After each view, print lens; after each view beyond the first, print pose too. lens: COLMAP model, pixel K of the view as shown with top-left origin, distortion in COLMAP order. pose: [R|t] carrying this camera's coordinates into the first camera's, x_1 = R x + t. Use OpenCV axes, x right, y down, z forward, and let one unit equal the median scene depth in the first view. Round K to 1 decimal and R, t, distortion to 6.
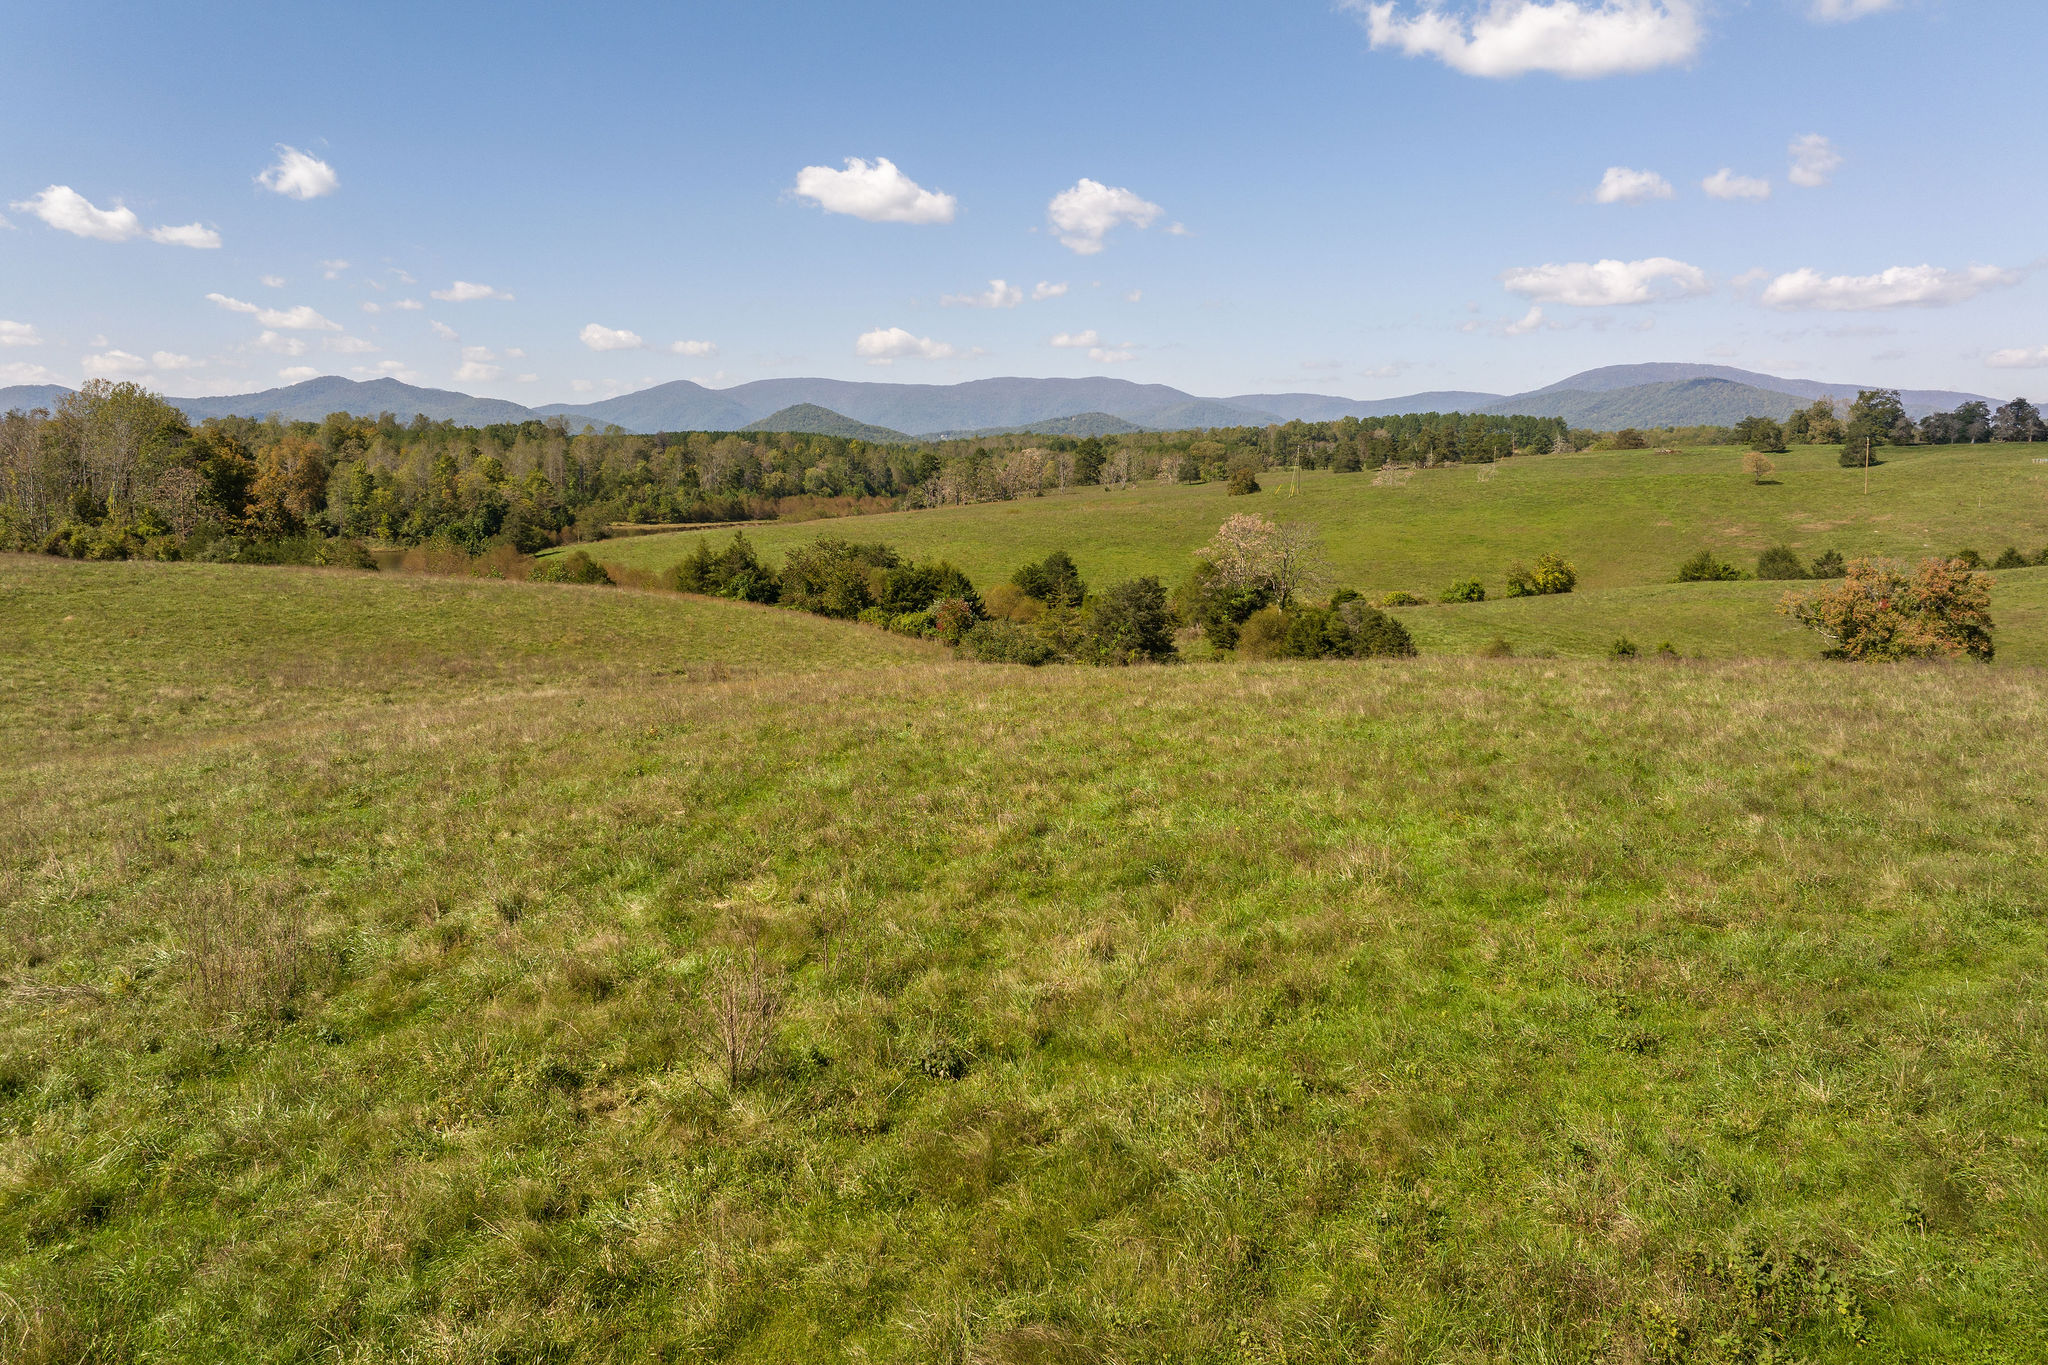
lens RADIAL K [[1438.7, 0, 1039.4], [0, 1438.7, 616.3], [0, 0, 1]] dist [-0.042146, 0.006324]
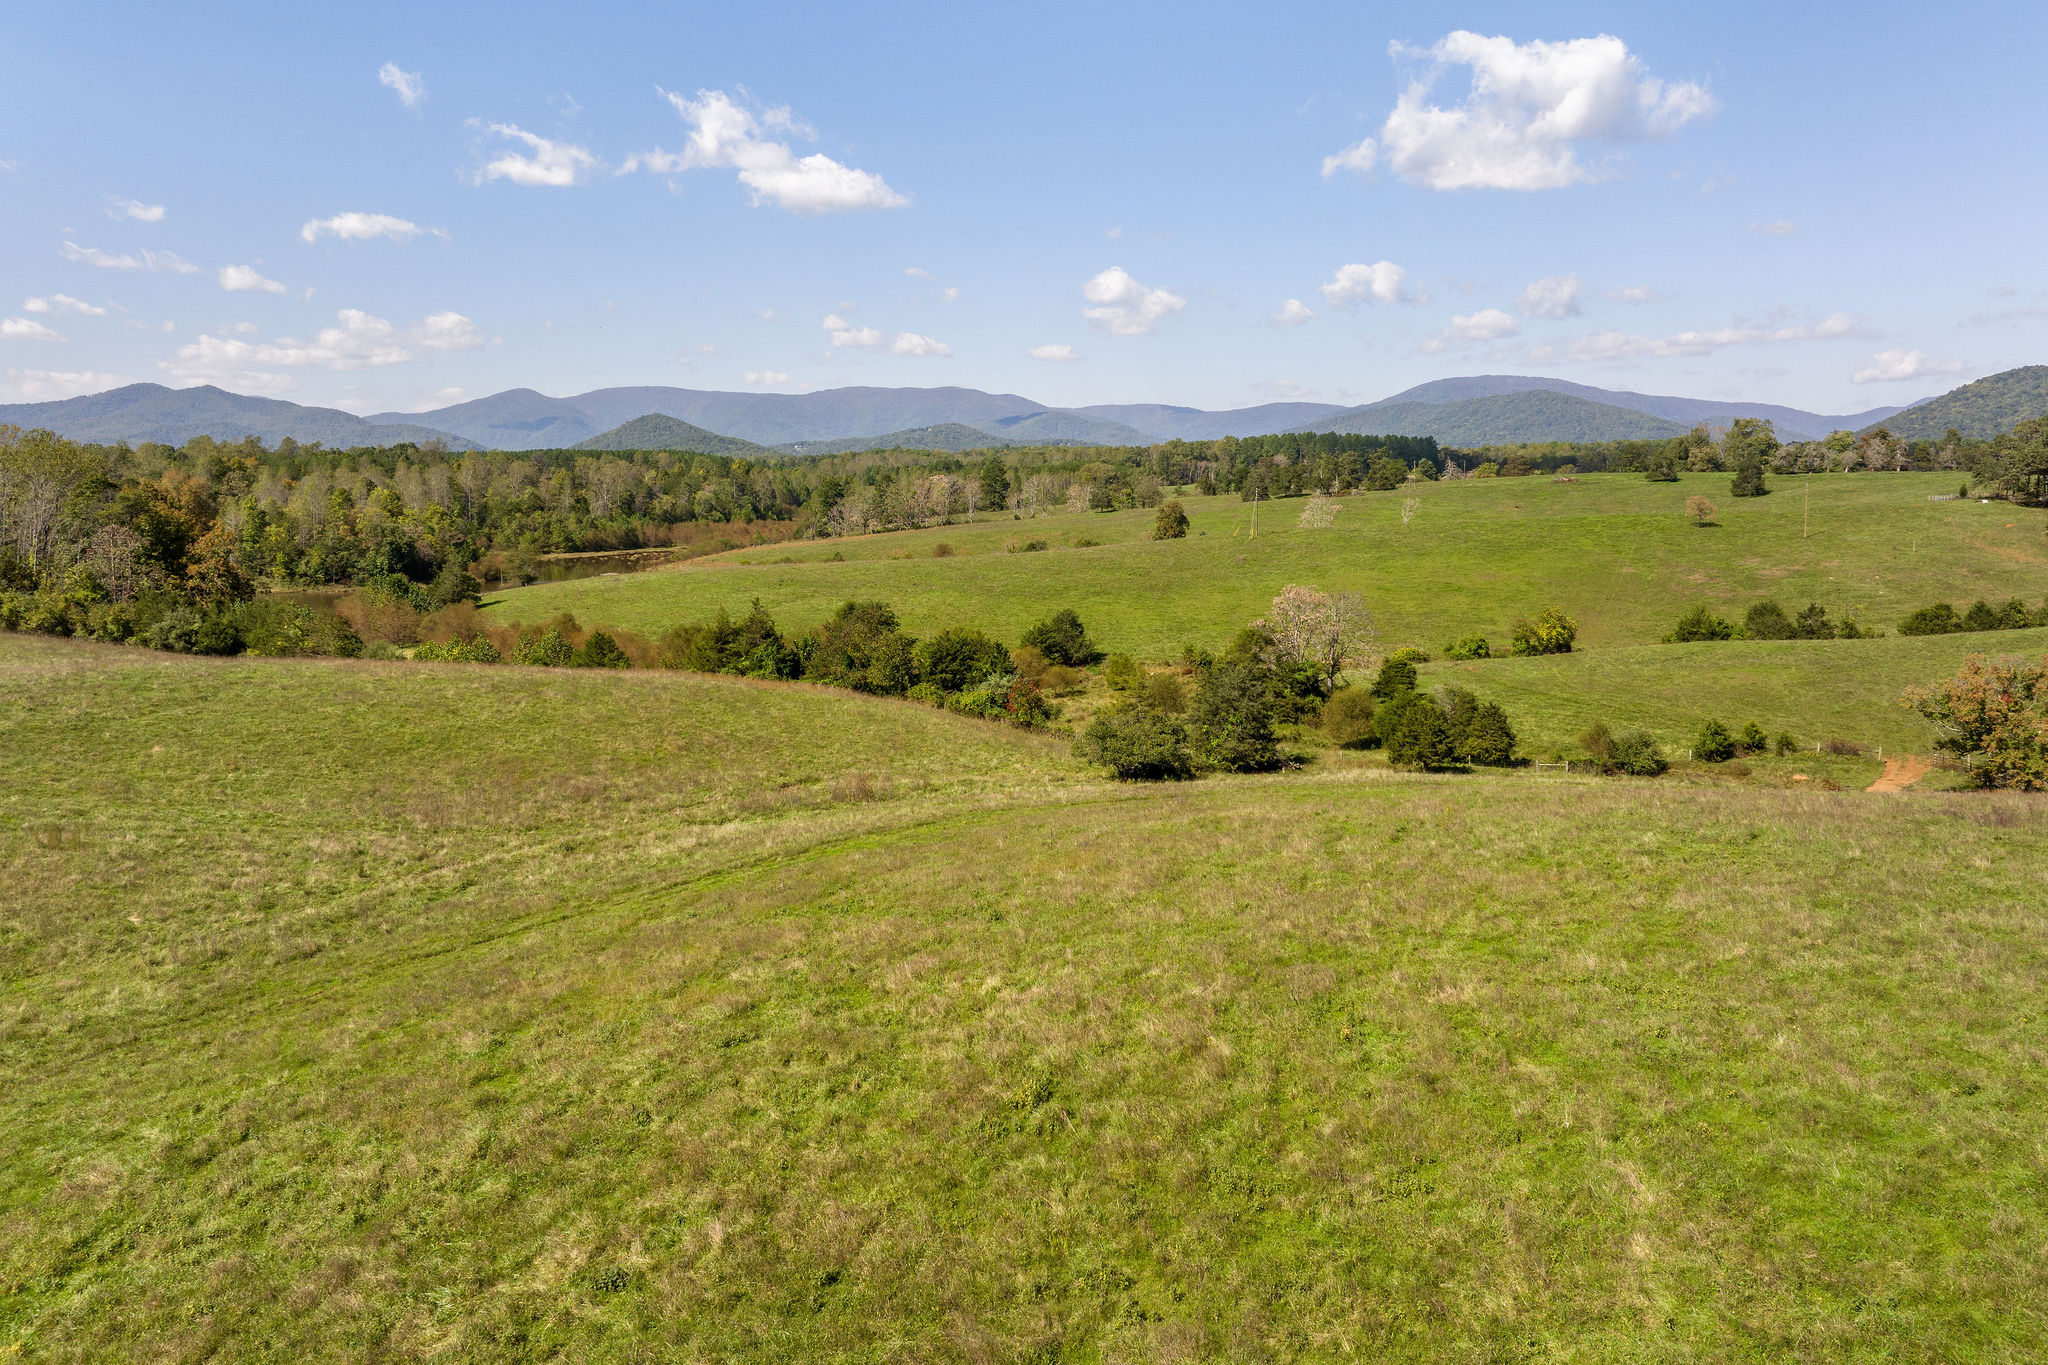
lens RADIAL K [[1438.7, 0, 1038.5], [0, 1438.7, 611.1], [0, 0, 1]] dist [-0.042146, 0.006324]
pose [[0.994752, -0.011019, 0.101725, -0.048421], [0.012016, 0.999886, -0.009197, -0.016155], [-0.101612, 0.010371, 0.994770, 0.008517]]
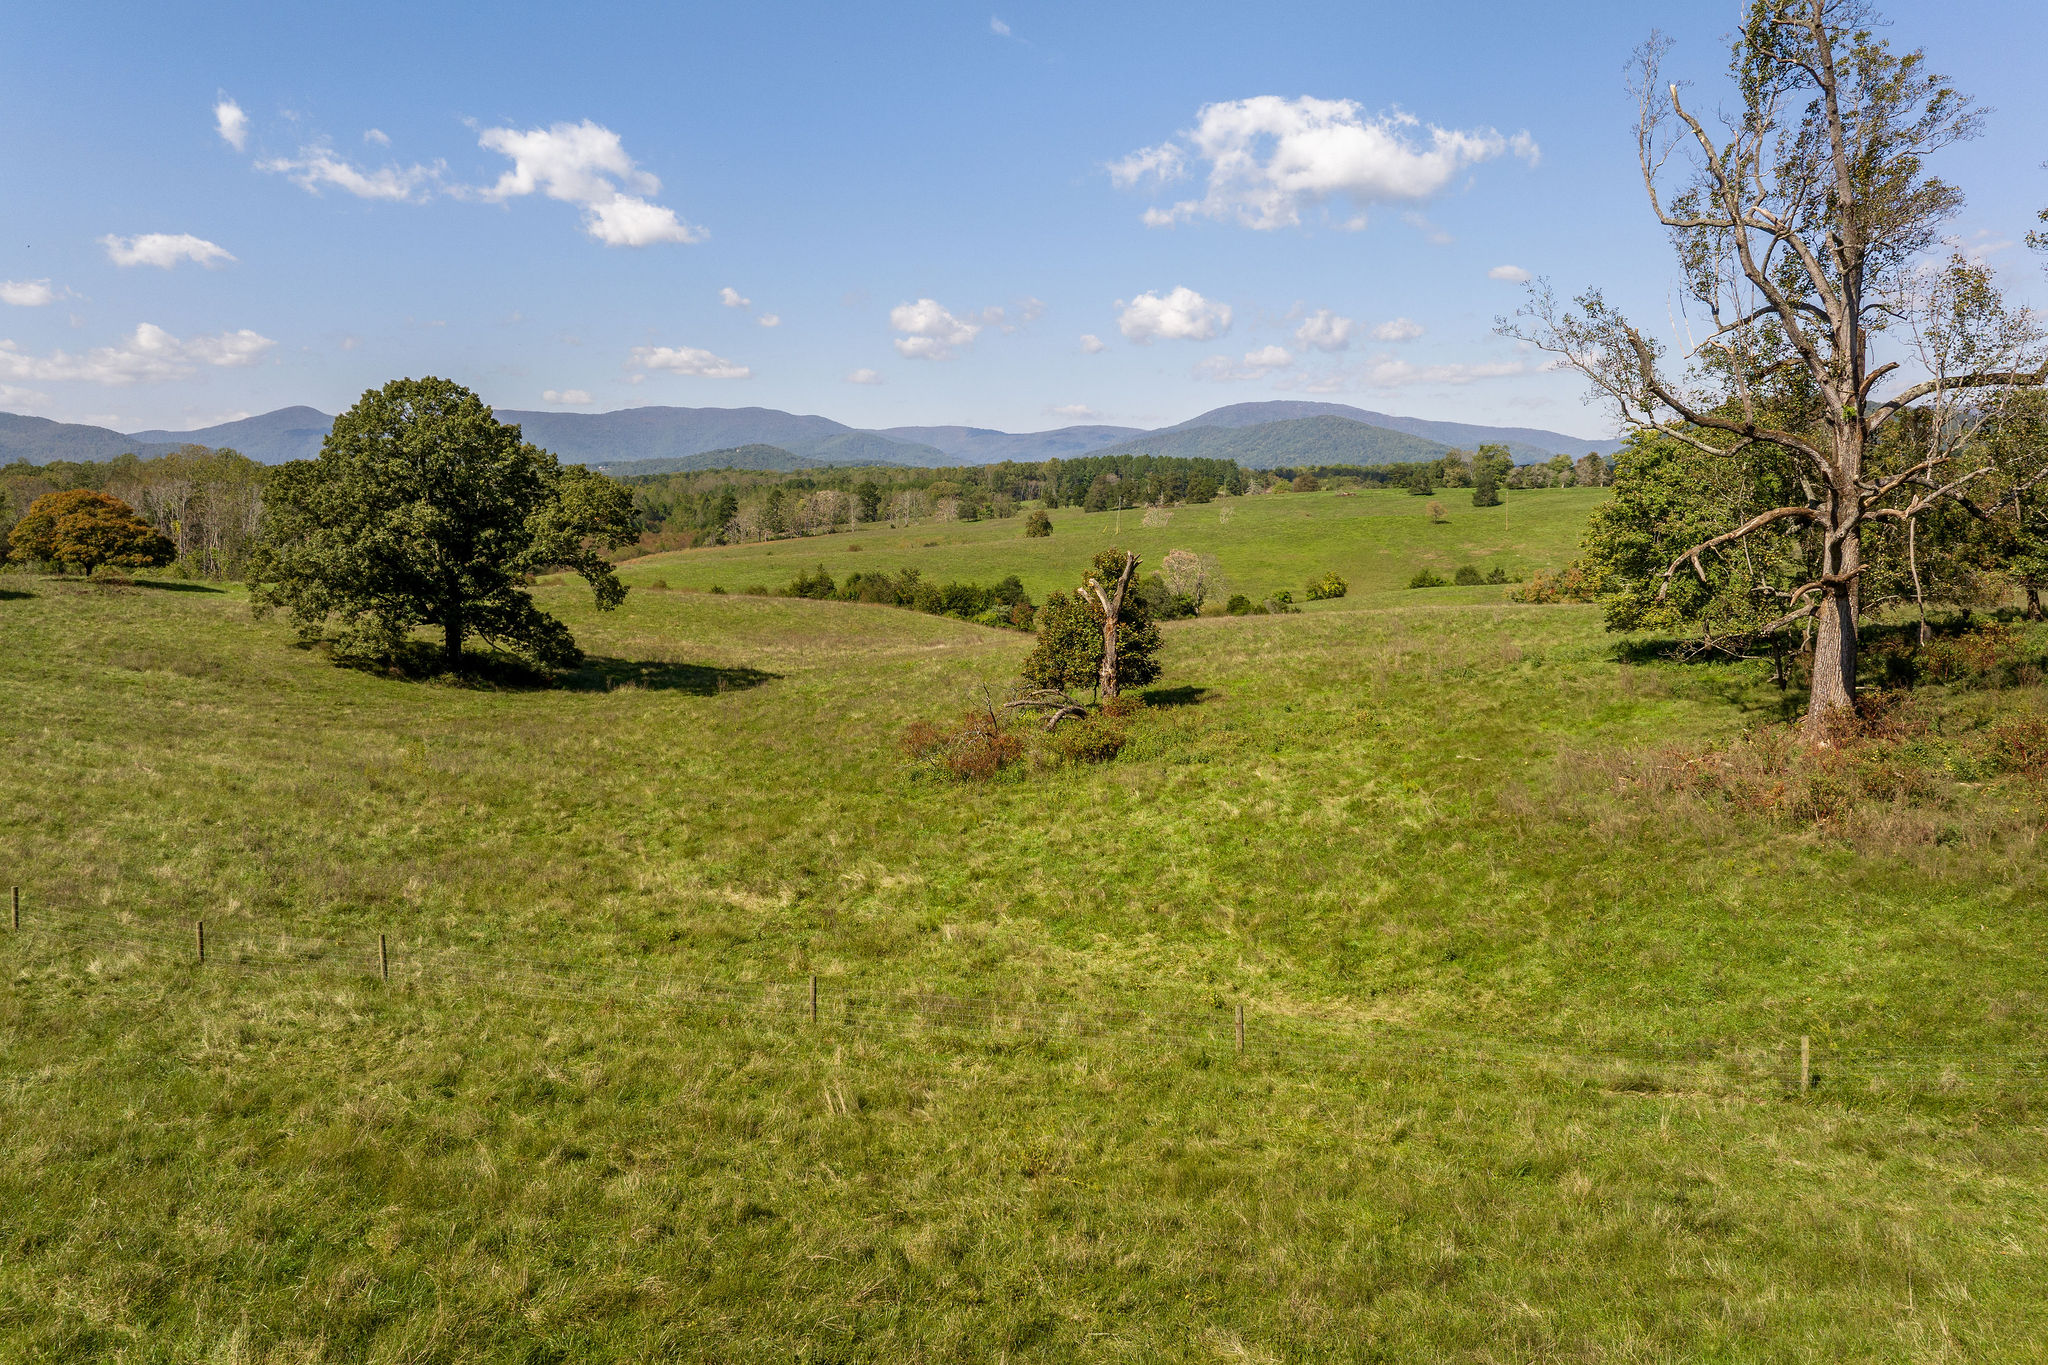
lens RADIAL K [[1438.7, 0, 992.7], [0, 1438.7, 525.5], [0, 0, 1]] dist [-0.042146, 0.006324]
pose [[0.978360, -0.005129, 0.206846, -0.140851], [0.022450, 0.996422, -0.081479, 0.010742], [-0.205688, 0.084359, 0.974975, -0.194045]]
